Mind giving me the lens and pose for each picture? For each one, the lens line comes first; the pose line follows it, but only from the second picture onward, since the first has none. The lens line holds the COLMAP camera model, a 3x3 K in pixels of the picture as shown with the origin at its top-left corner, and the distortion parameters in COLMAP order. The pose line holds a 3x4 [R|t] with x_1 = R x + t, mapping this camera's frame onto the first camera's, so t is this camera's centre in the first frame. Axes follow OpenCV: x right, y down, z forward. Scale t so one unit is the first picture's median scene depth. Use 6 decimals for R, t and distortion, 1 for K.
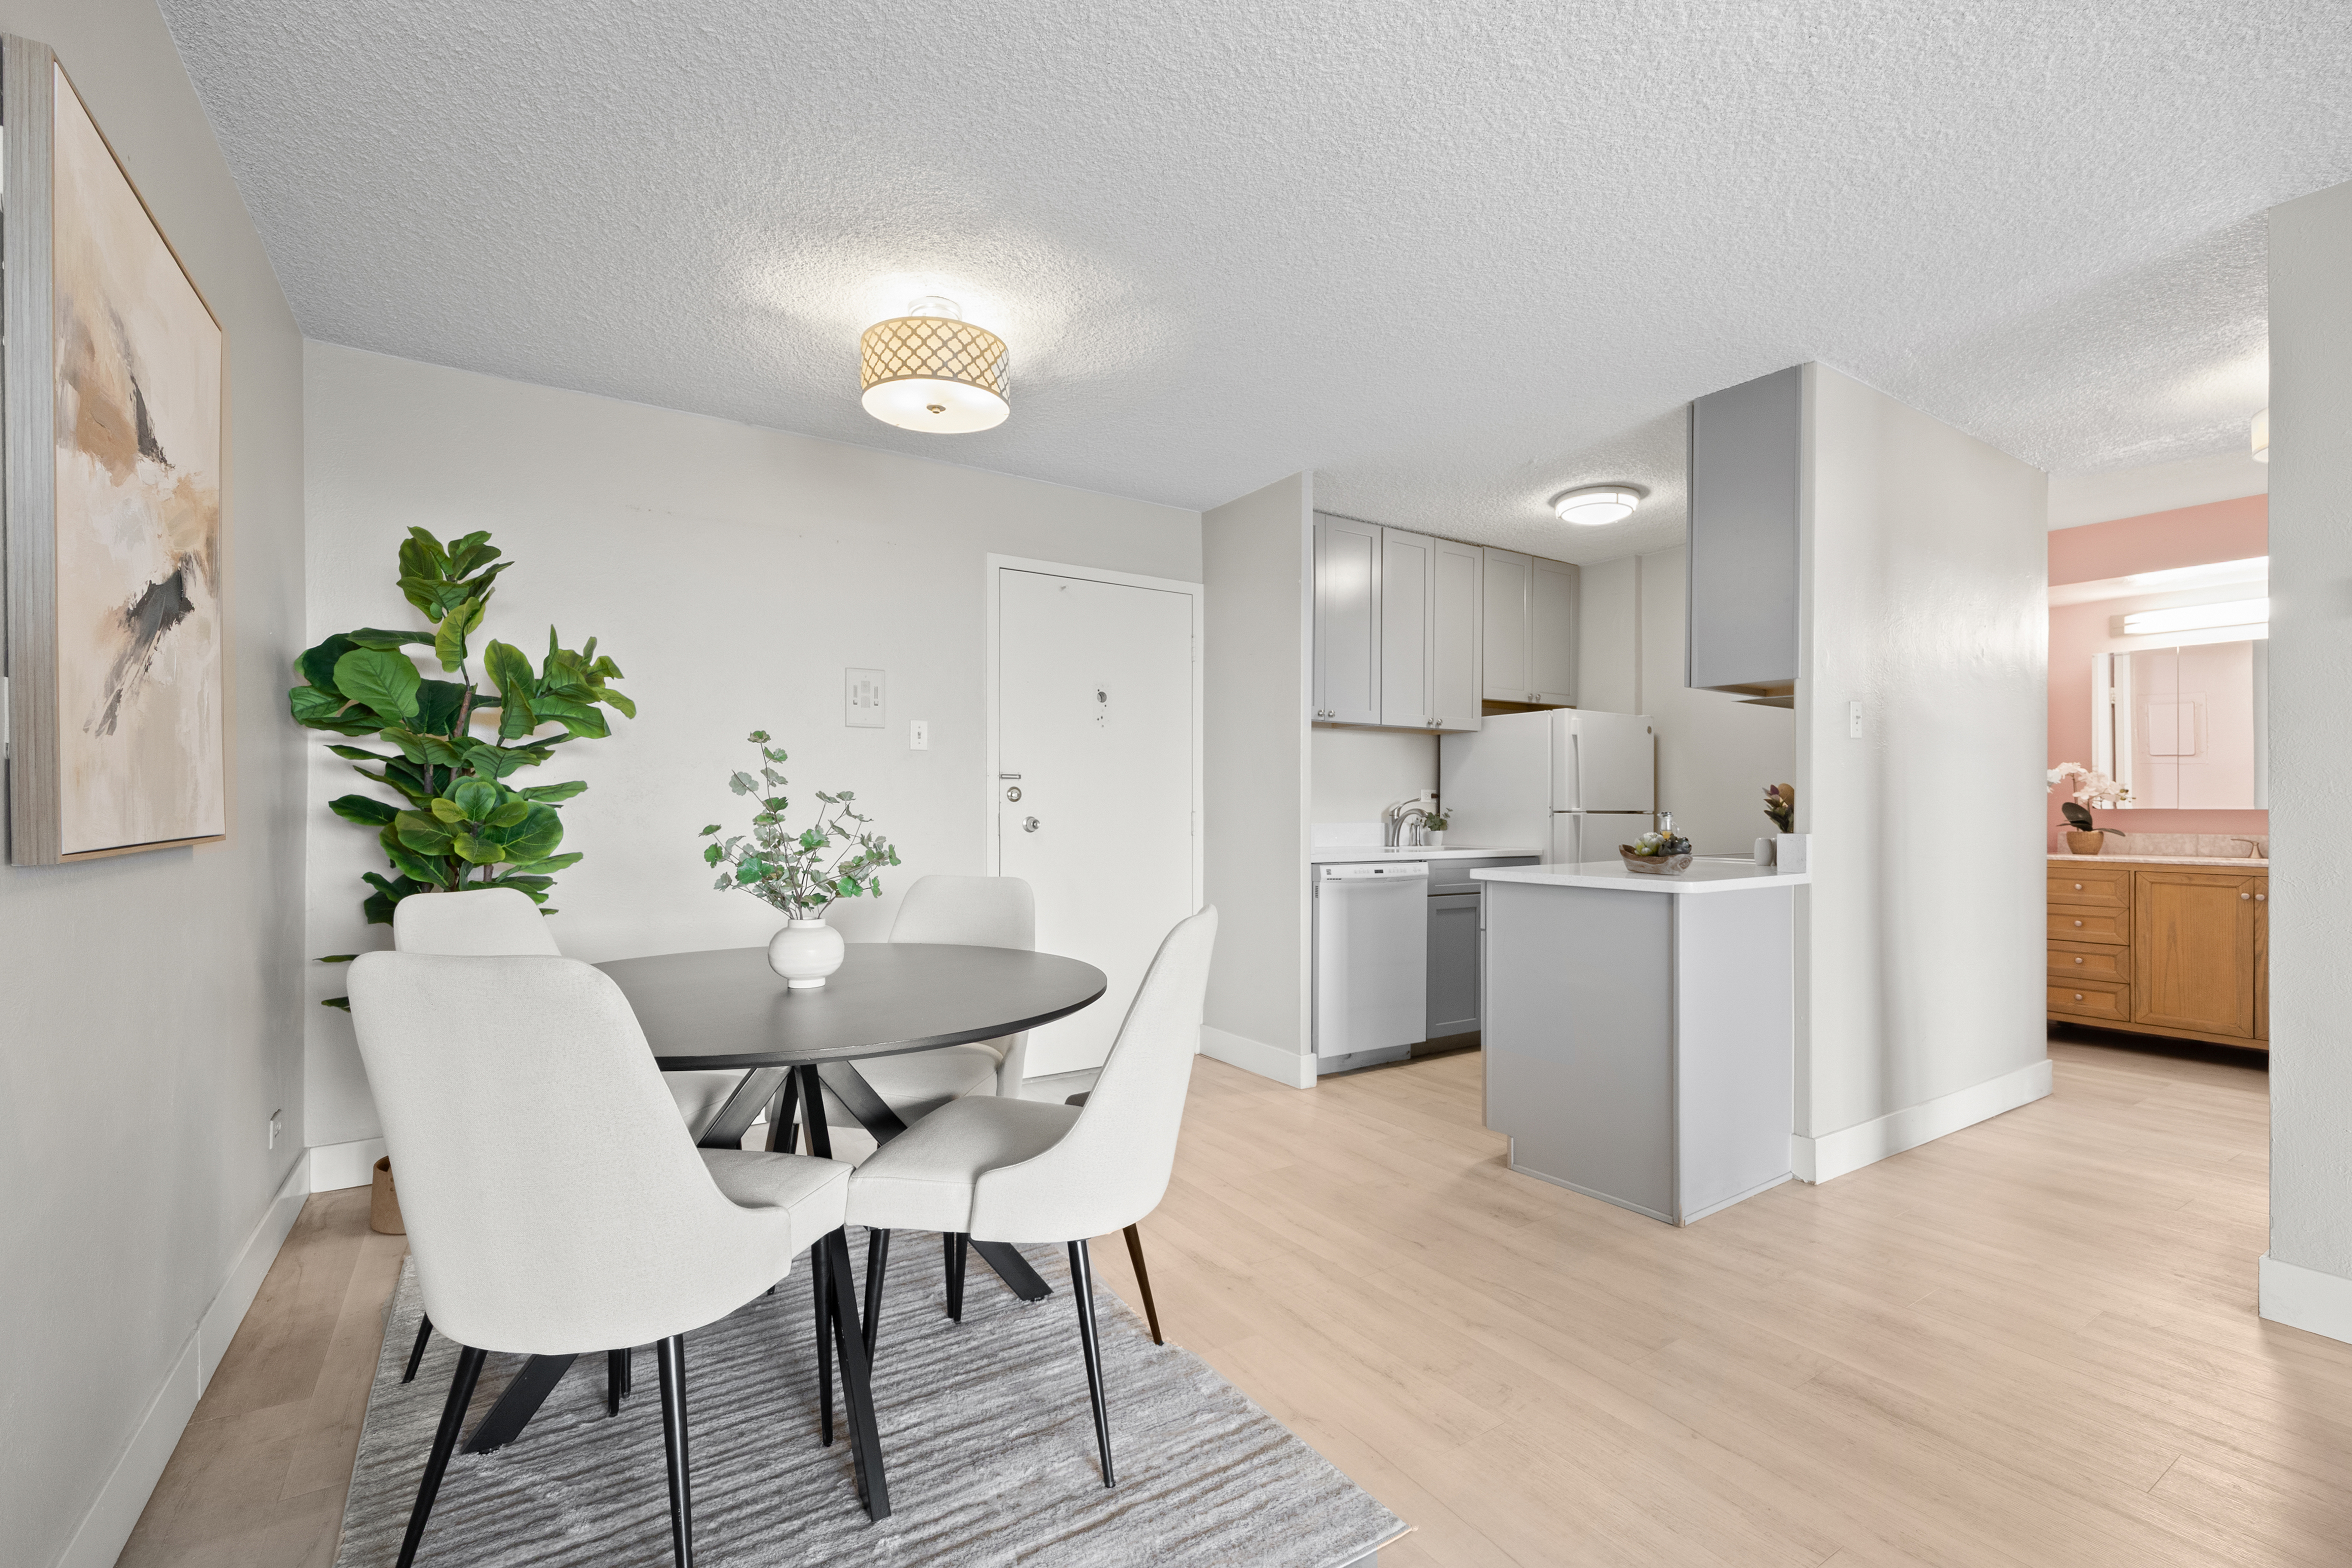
lens RADIAL K [[1013.4, 0, 1165.8], [0, 1013.4, 793.5], [0, 0, 1]] dist [-0.000548, 0.000199]
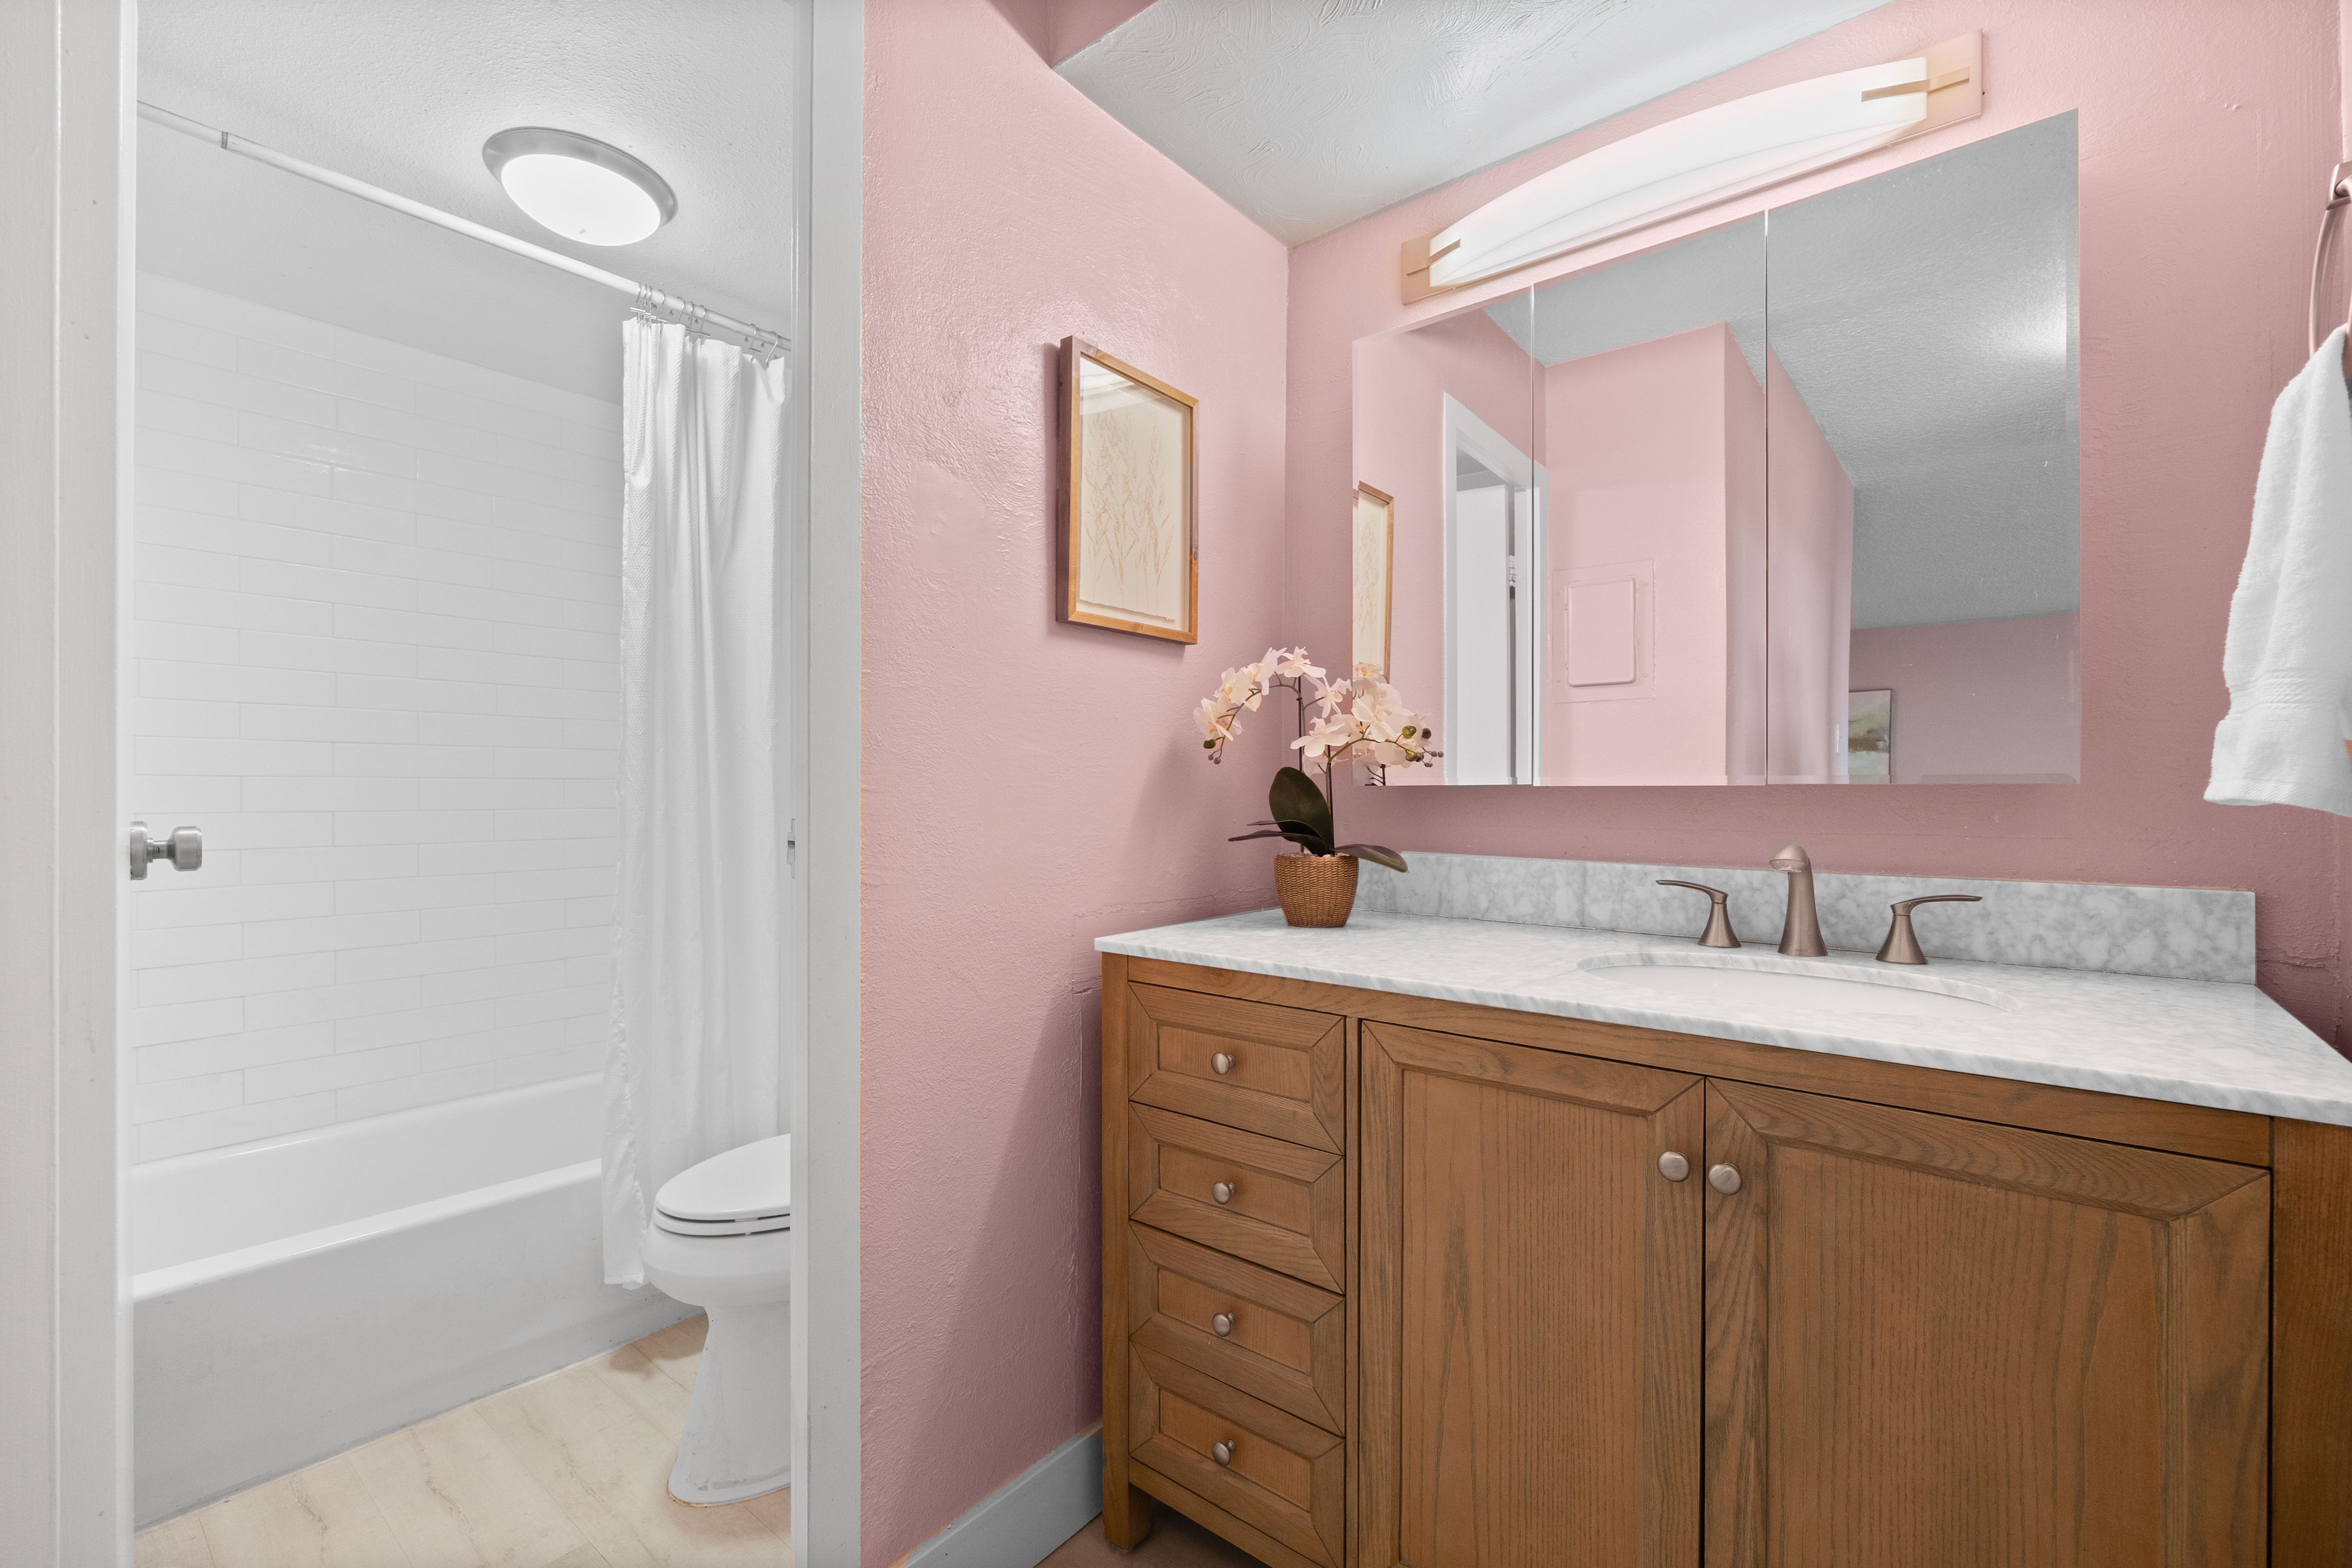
lens RADIAL K [[1013.3, 0, 1165.8], [0, 1013.3, 793.5], [0, 0, 1]] dist [-0.000548, 0.000199]
pose [[0.953624, -0.005251, 0.300954, 0.799855], [0.001103, 0.999902, 0.013951, 0.013369], [-0.300998, -0.012972, 0.953536, 0.736259]]
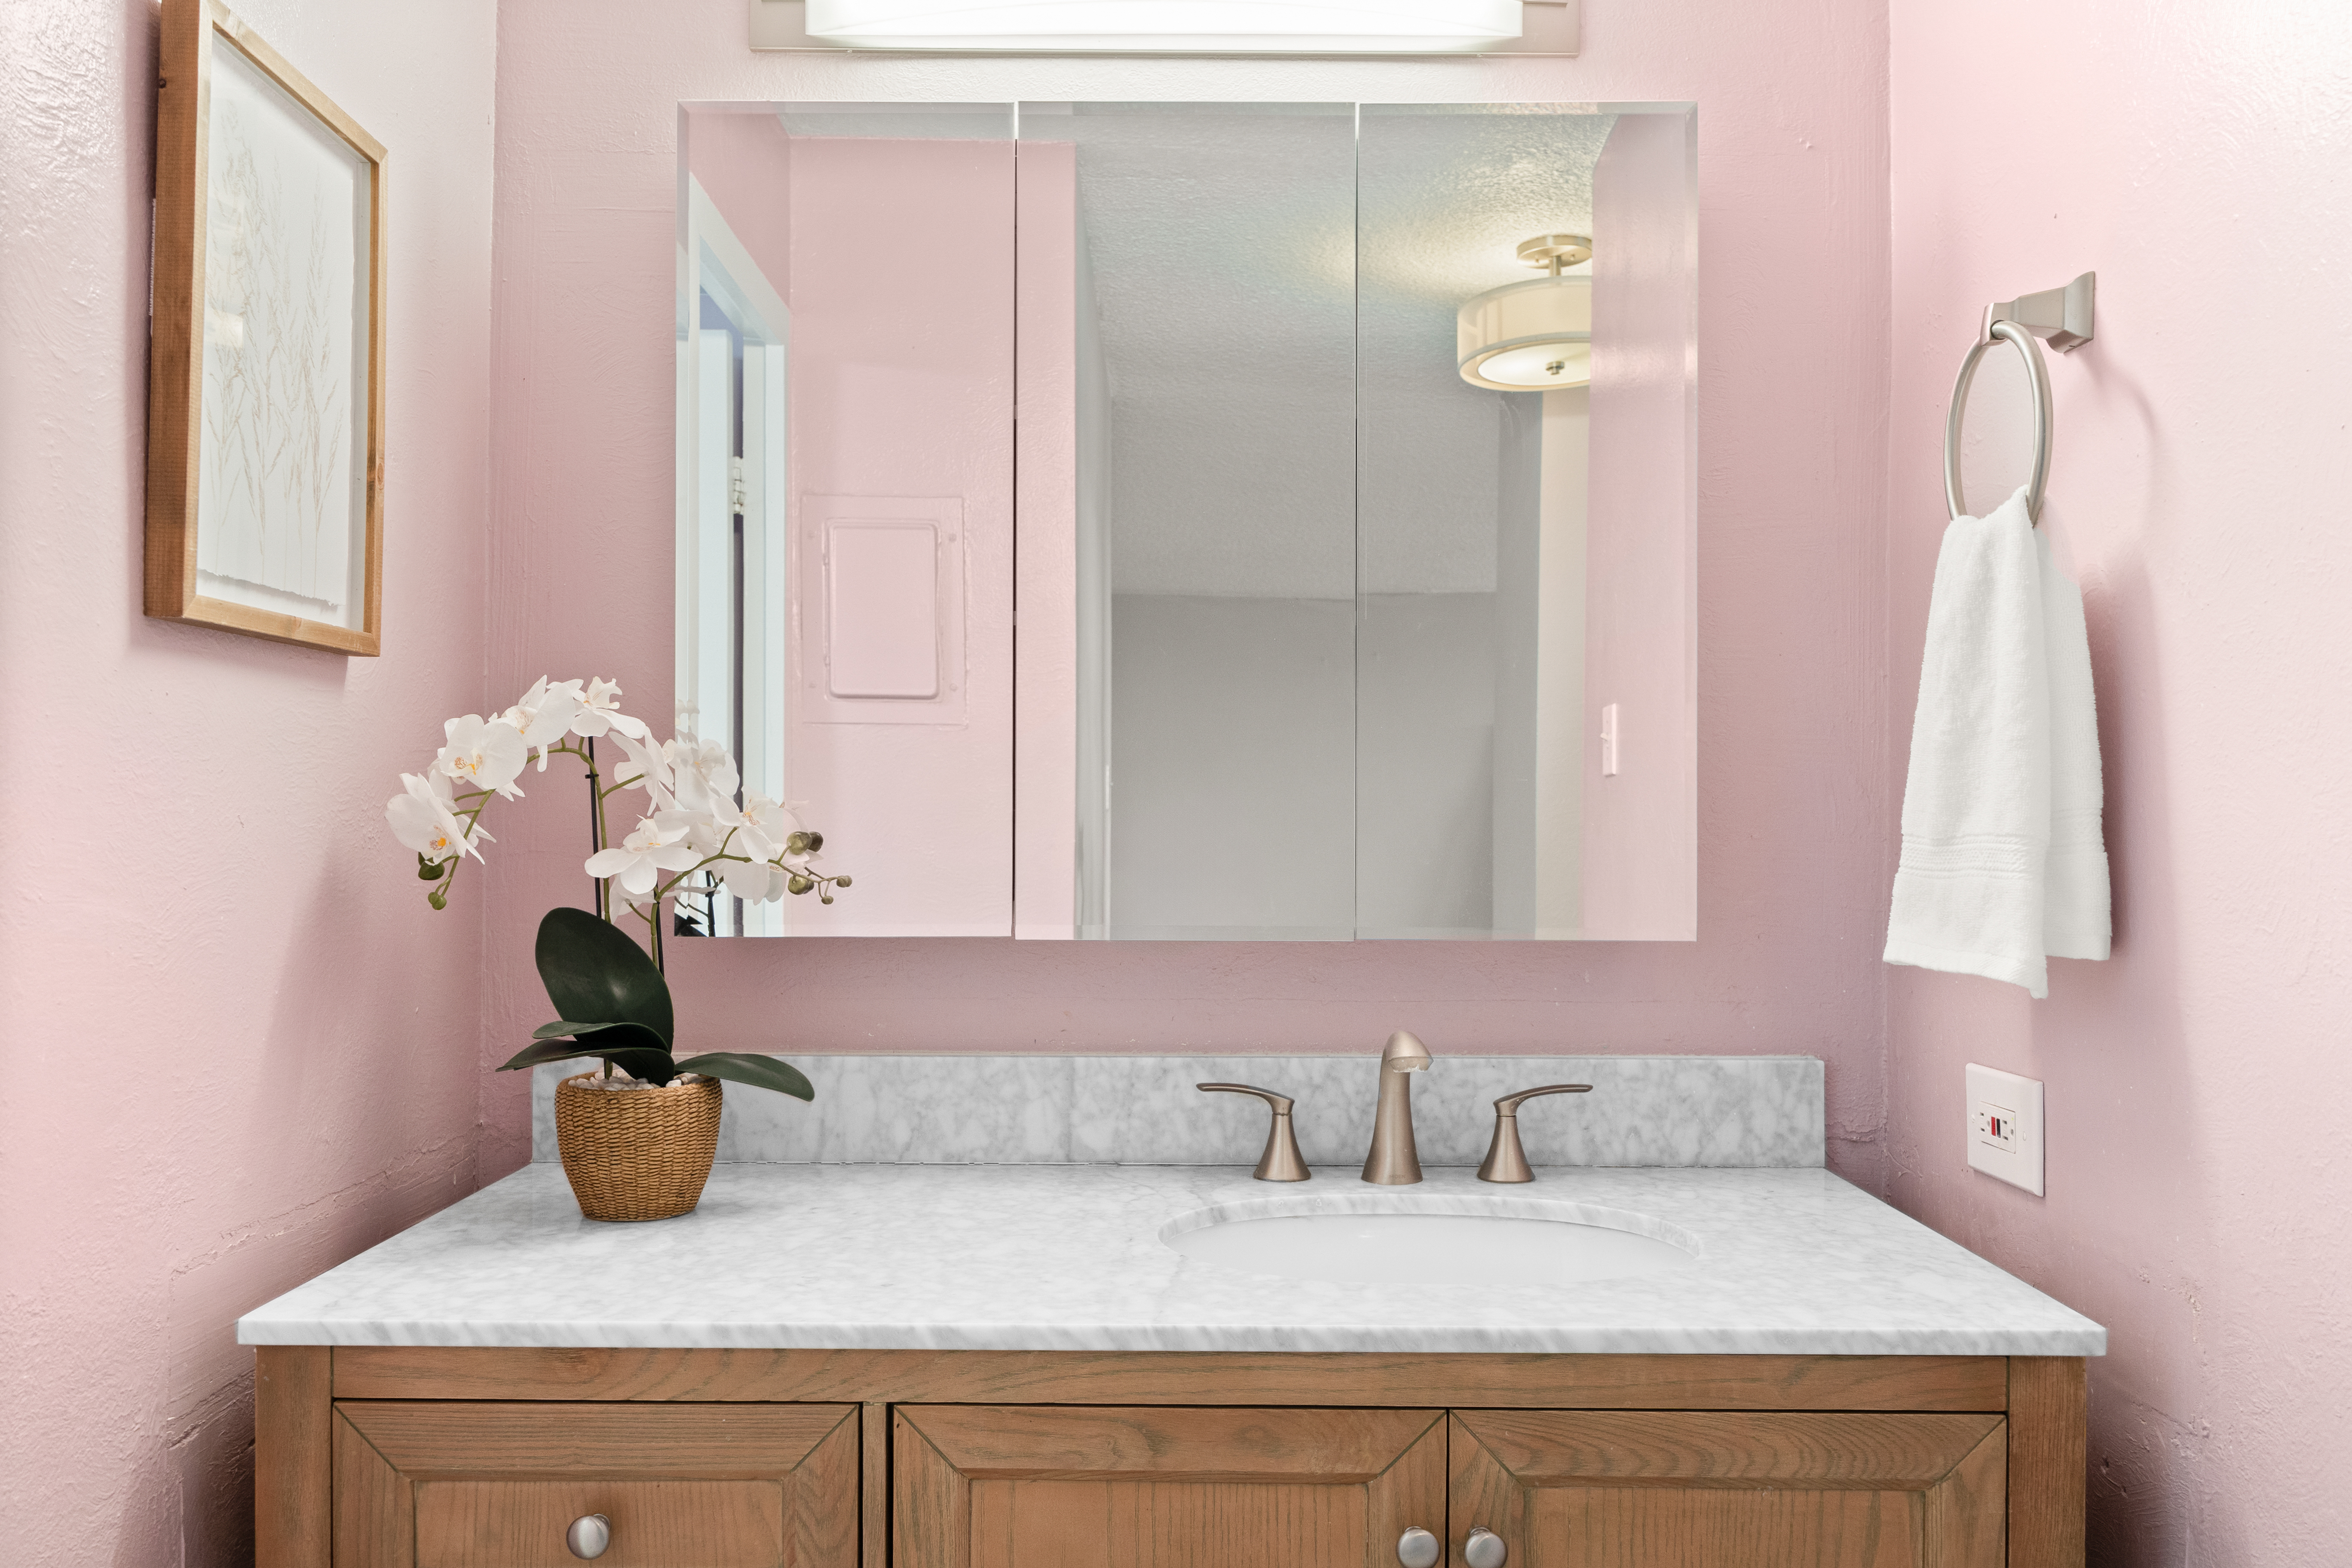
lens RADIAL K [[1931.9, 0, 1176.2], [0, 1931.9, 803.4], [0, 0, 1]] dist [0.001500, -0.001743]
pose [[0.541669, -0.001883, 0.840590, 0.715878], [-0.009971, 0.999913, 0.008664, -0.013795], [-0.840533, -0.013075, 0.541603, 0.784137]]
